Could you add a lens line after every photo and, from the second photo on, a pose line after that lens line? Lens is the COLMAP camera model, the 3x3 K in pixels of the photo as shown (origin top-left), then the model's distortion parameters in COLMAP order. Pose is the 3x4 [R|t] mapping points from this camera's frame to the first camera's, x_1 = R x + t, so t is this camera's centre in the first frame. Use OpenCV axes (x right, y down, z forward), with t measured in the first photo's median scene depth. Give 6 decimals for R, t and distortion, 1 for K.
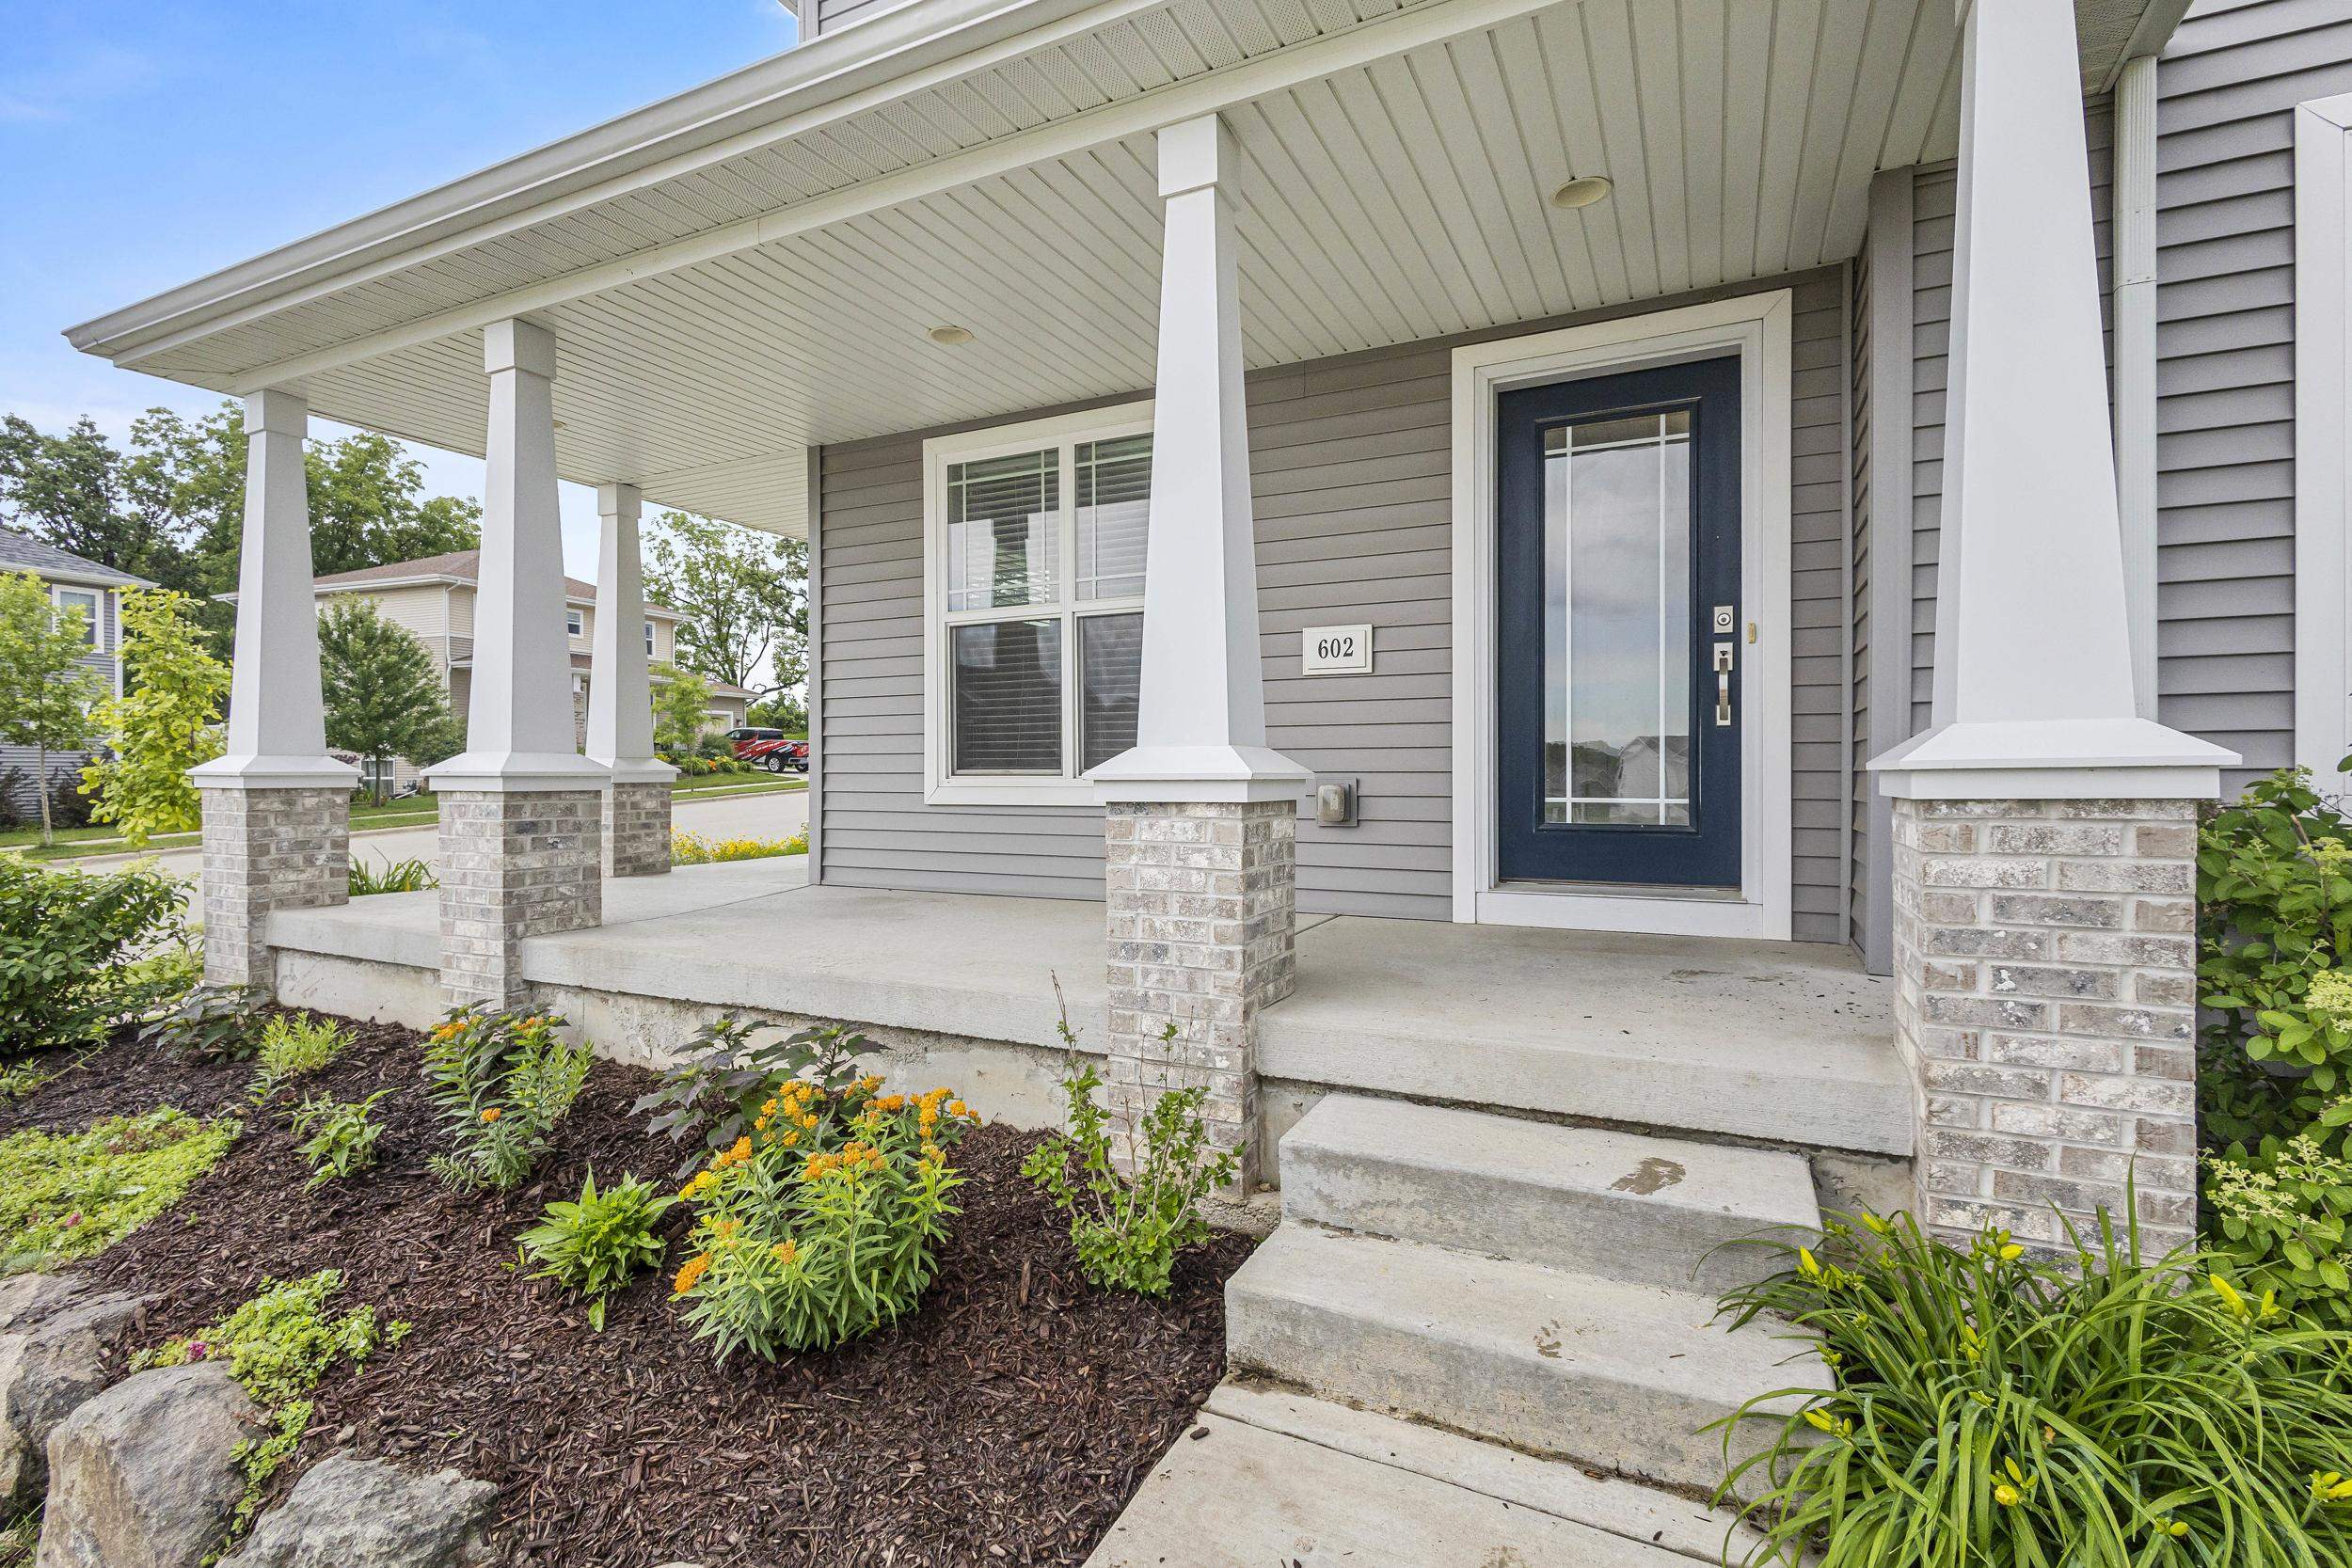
lens RADIAL K [[1081.0, 0, 1181.6], [0, 1081.0, 773.7], [0, 0, 1]] dist [0.005826, -0.000296]
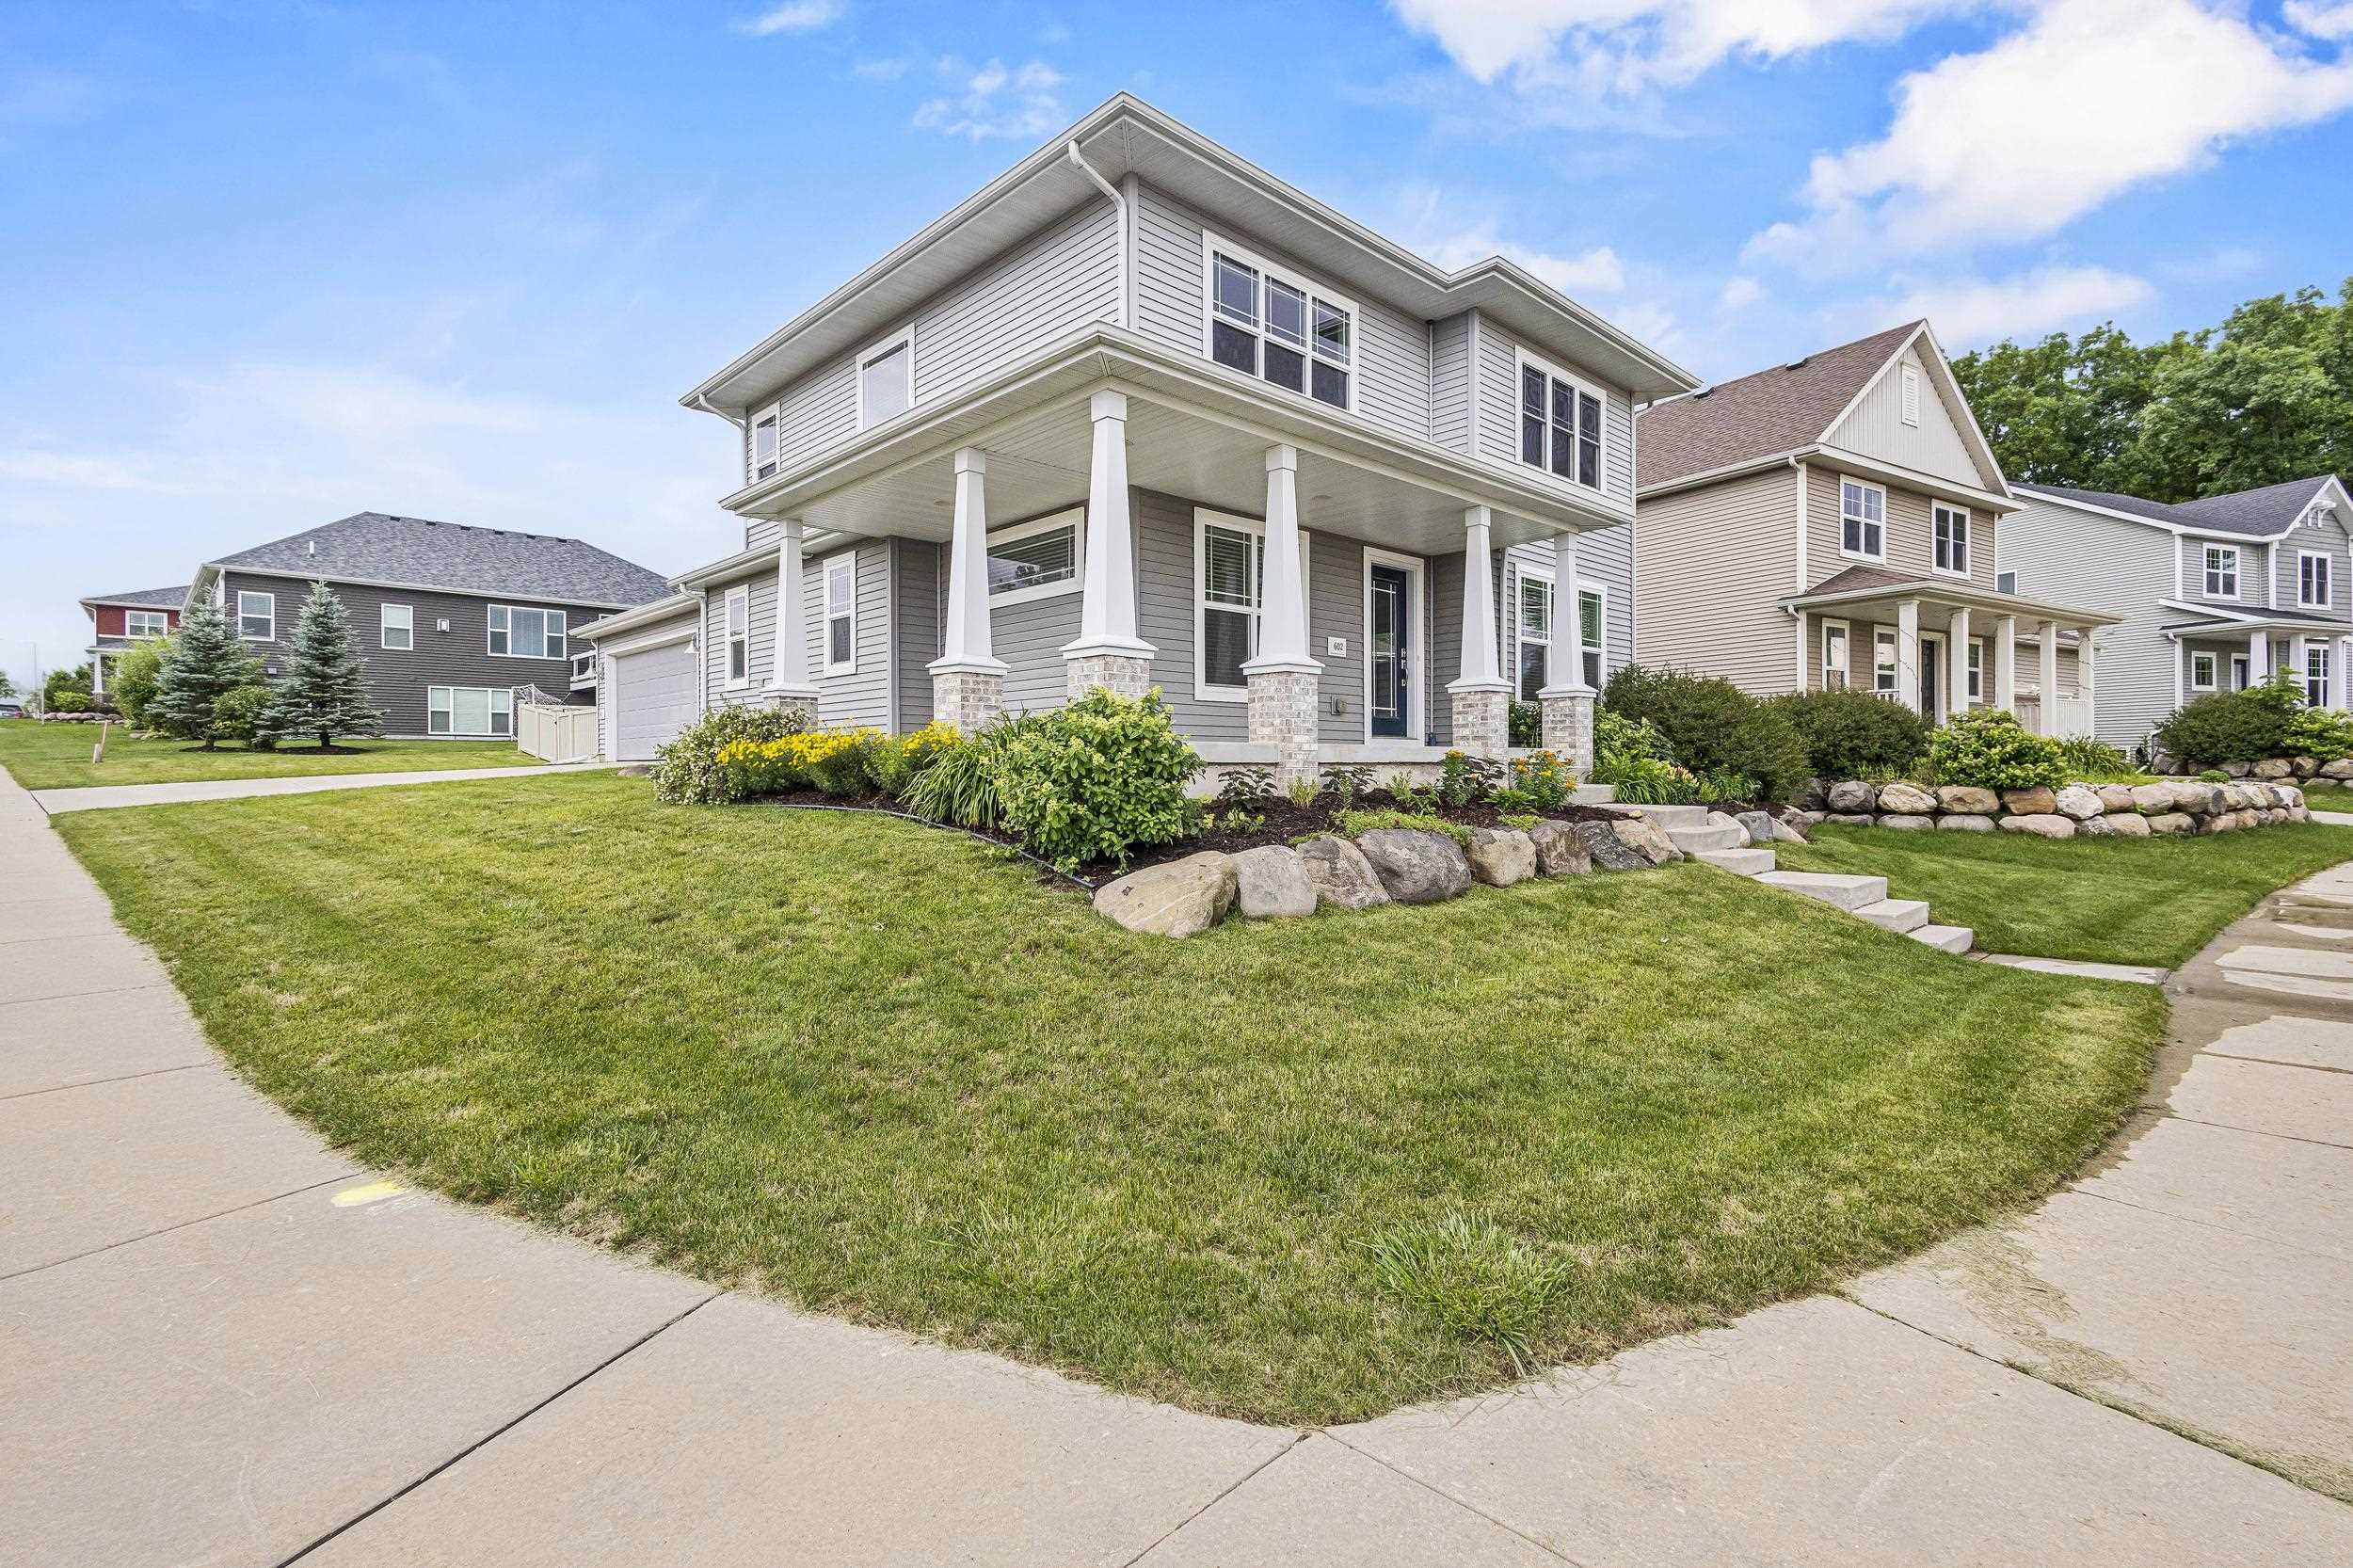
lens RADIAL K [[1081.6, 0, 1179.0], [0, 1081.6, 773.3], [0, 0, 1]] dist [0.005826, -0.000296]
pose [[0.350177, 0.000117, 0.936683, -2.586062], [0.005820, 0.999980, -0.002300, 0.205160], [-0.936665, 0.006257, 0.350170, 0.474692]]
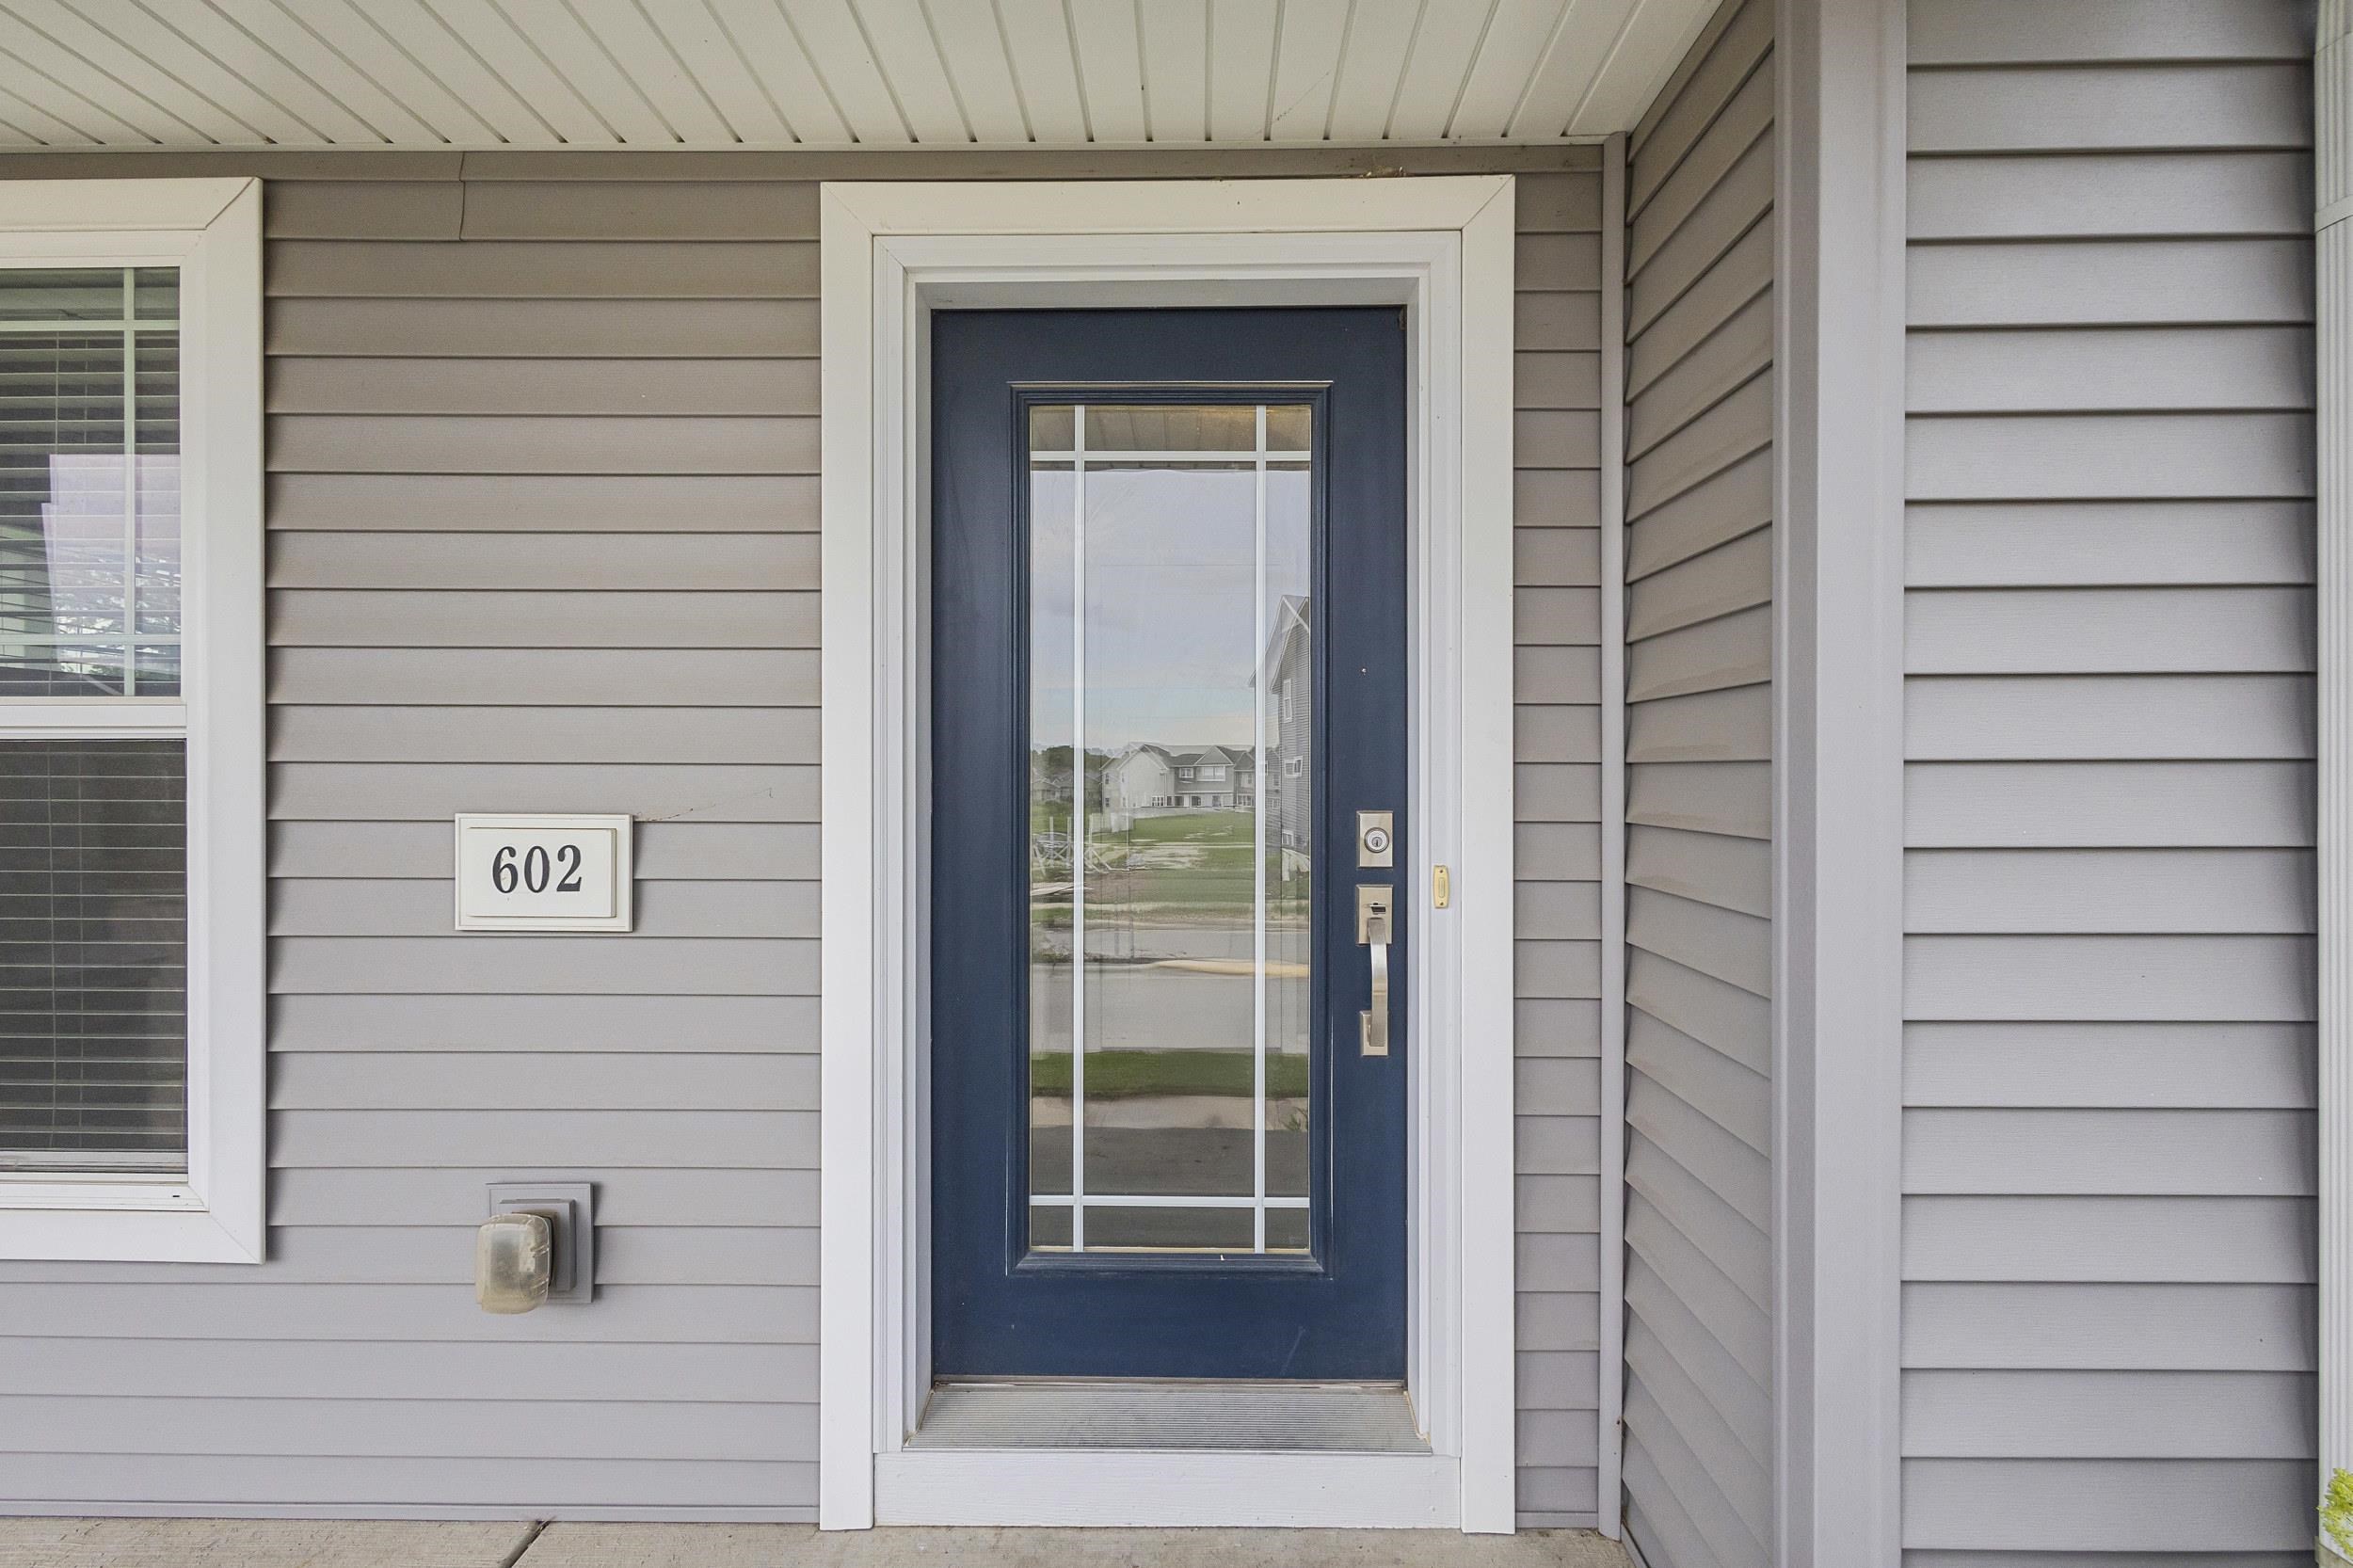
lens RADIAL K [[1081.6, 0, 1179.4], [0, 1081.6, 773.7], [0, 0, 1]] dist [0.005826, -0.000296]
pose [[0.905150, 0.003611, 0.425077, 0.198984], [-0.002534, 0.999992, -0.003098, -0.160696], [-0.425085, 0.001727, 0.905152, 0.559499]]
